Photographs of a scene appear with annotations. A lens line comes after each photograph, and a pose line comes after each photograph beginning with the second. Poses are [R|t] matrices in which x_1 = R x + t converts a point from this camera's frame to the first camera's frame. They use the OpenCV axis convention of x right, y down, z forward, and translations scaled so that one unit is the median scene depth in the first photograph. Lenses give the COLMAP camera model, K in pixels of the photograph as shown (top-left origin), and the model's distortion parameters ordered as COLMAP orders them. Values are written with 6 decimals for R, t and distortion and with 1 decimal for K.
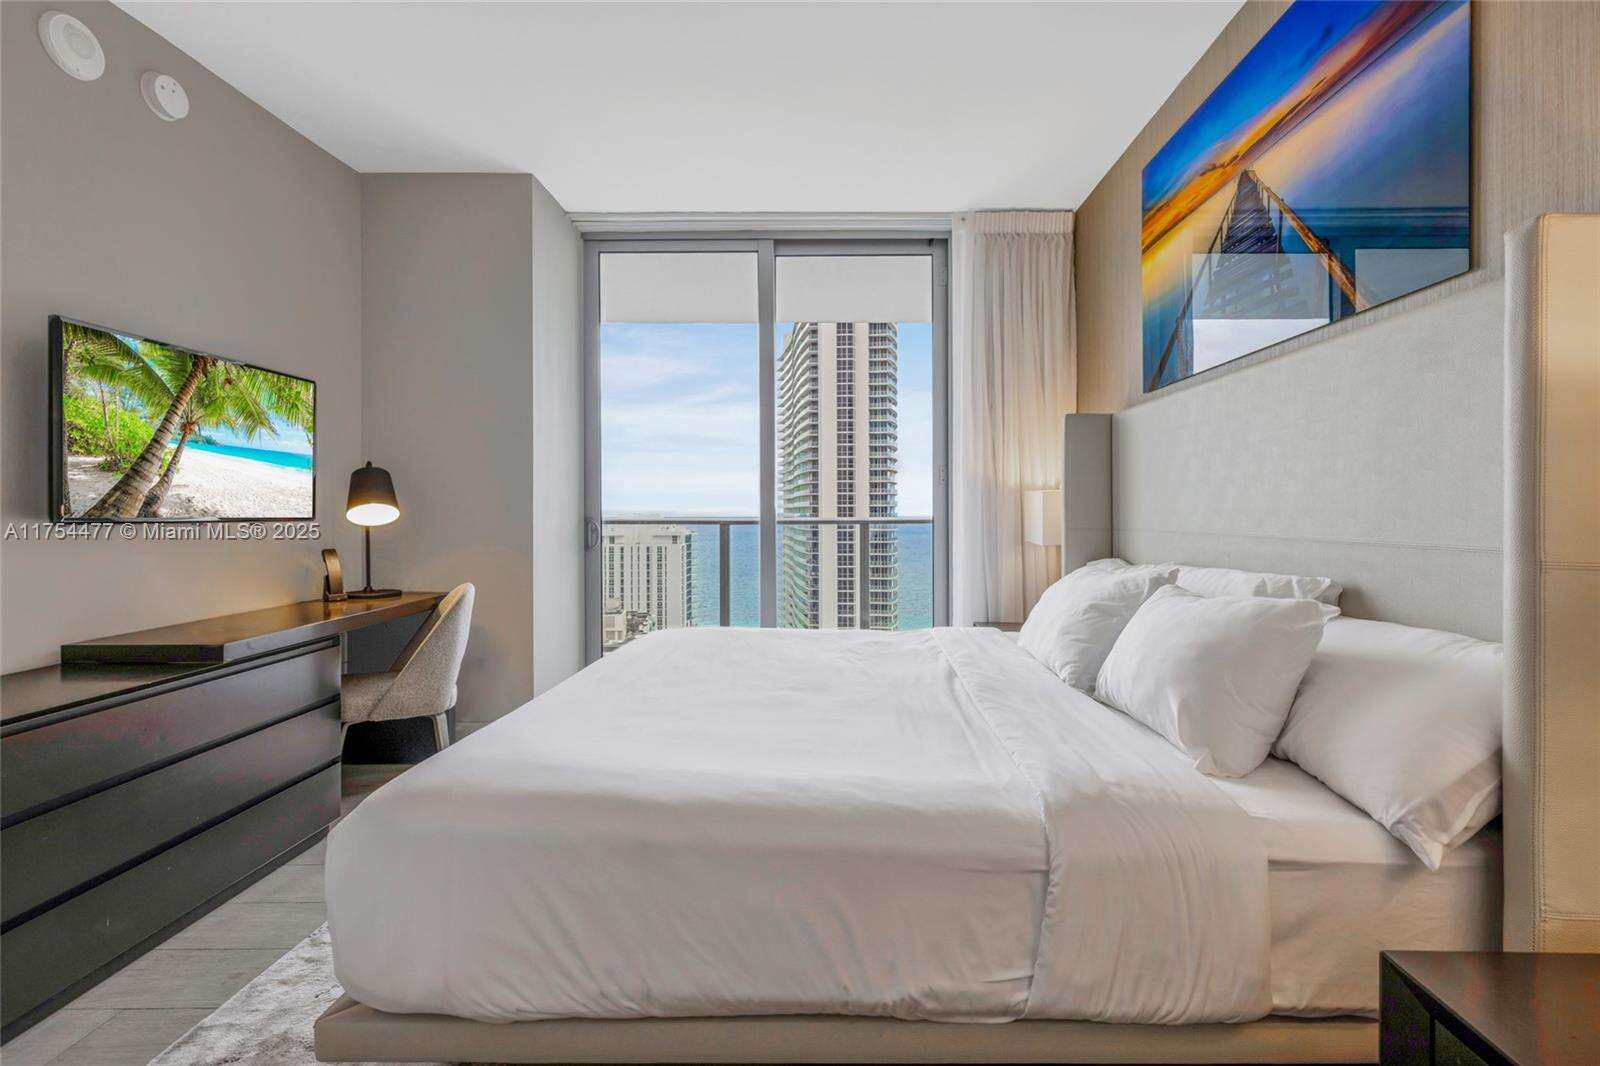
lens RADIAL K [[729.0, 0, 811.9], [0, 729.0, 518.2], [0, 0, 1]] dist [0.000363, 0.000203]
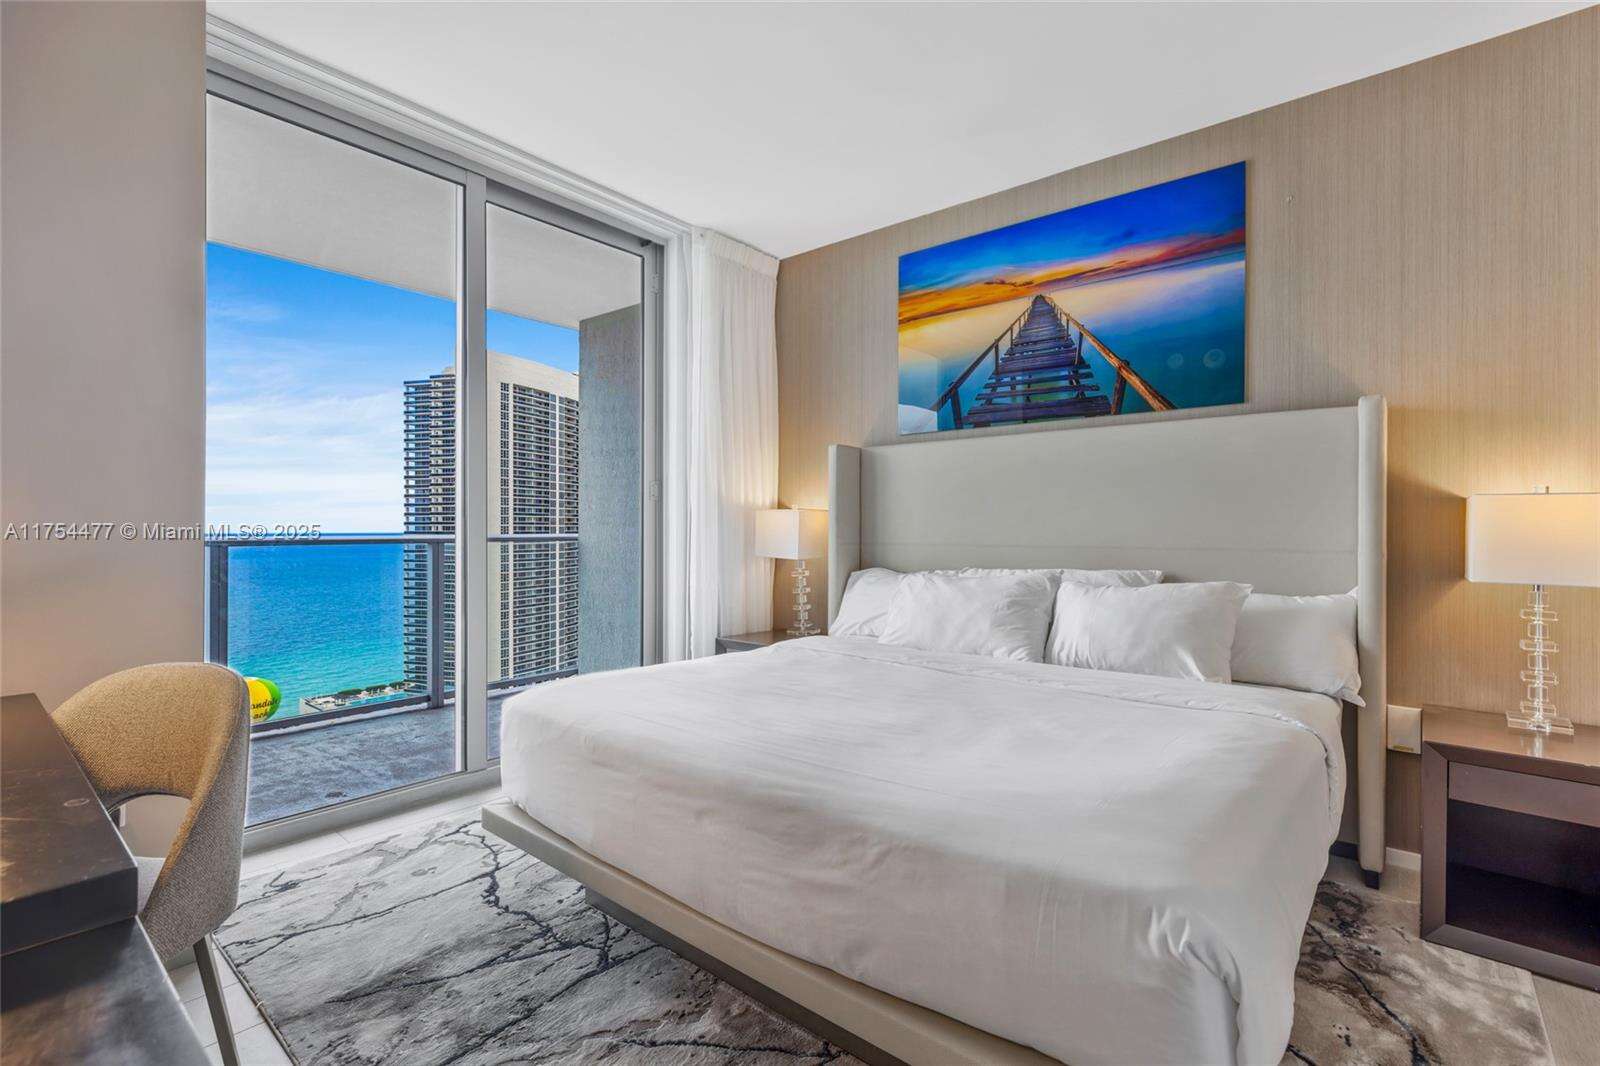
lens RADIAL K [[729.0, 0, 807.1], [0, 729.0, 535.7], [0, 0, 1]] dist [0.000363, 0.000203]
pose [[0.627966, -0.005348, 0.778223, -0.766231], [0.002063, 0.999984, 0.005207, -0.005009], [-0.778238, -0.001664, 0.627967, 0.412646]]
